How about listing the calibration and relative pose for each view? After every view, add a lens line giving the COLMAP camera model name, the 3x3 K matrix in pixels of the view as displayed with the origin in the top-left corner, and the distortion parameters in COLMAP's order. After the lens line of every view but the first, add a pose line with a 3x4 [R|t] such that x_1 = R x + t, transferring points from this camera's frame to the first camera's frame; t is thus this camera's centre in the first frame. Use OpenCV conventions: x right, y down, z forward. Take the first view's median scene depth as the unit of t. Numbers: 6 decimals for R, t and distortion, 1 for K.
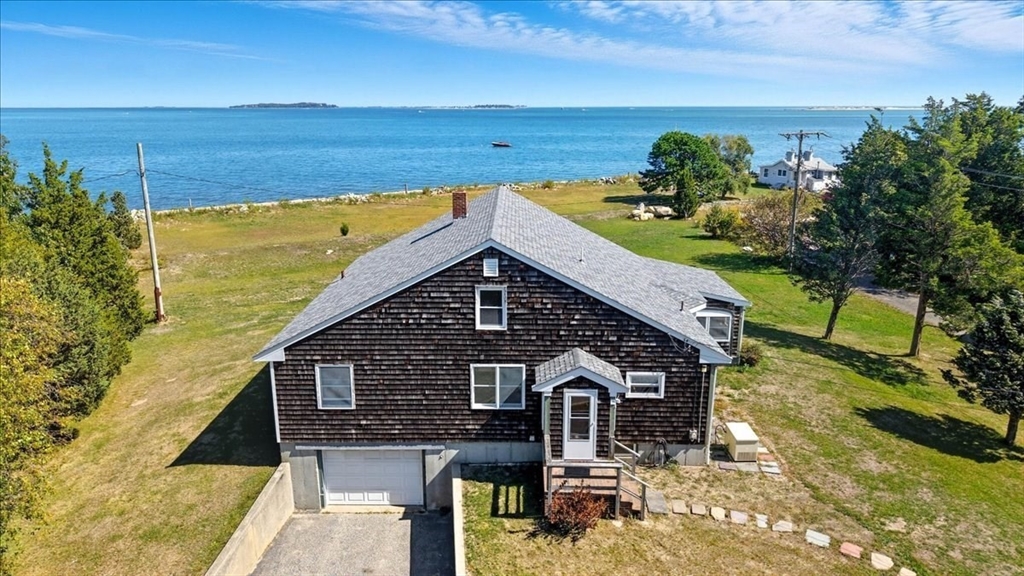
lens RADIAL K [[674.2, 0, 513.3], [0, 674.2, 290.0], [0, 0, 1]] dist [0.004420, -0.004880]
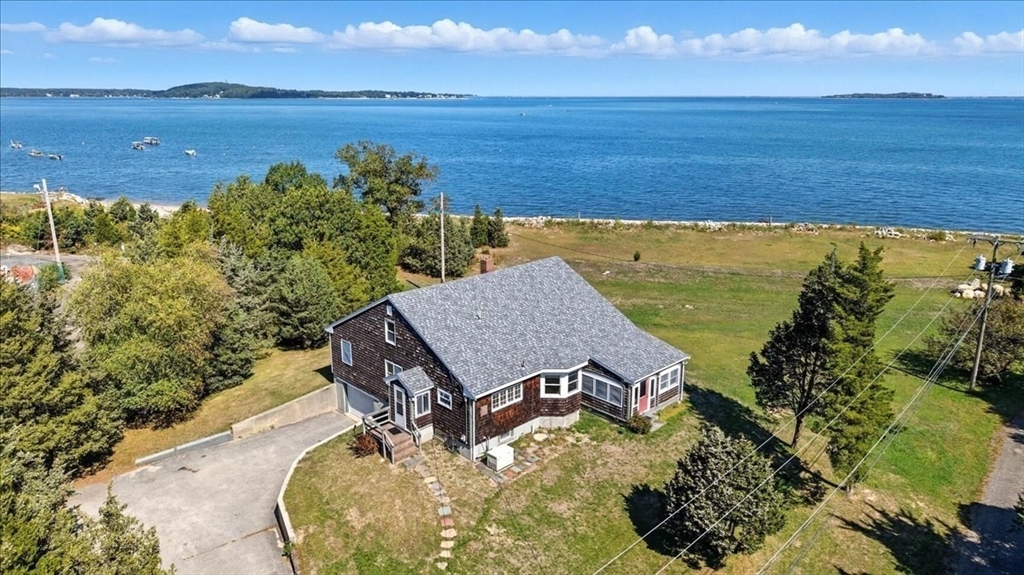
lens RADIAL K [[674.2, 0, 515.2], [0, 674.2, 284.2], [0, 0, 1]] dist [0.004420, -0.004880]
pose [[0.712225, 0.188013, -0.676304, 1.406418], [-0.187796, 0.979379, 0.074498, -0.296762], [0.676364, 0.073947, 0.732846, -0.127524]]
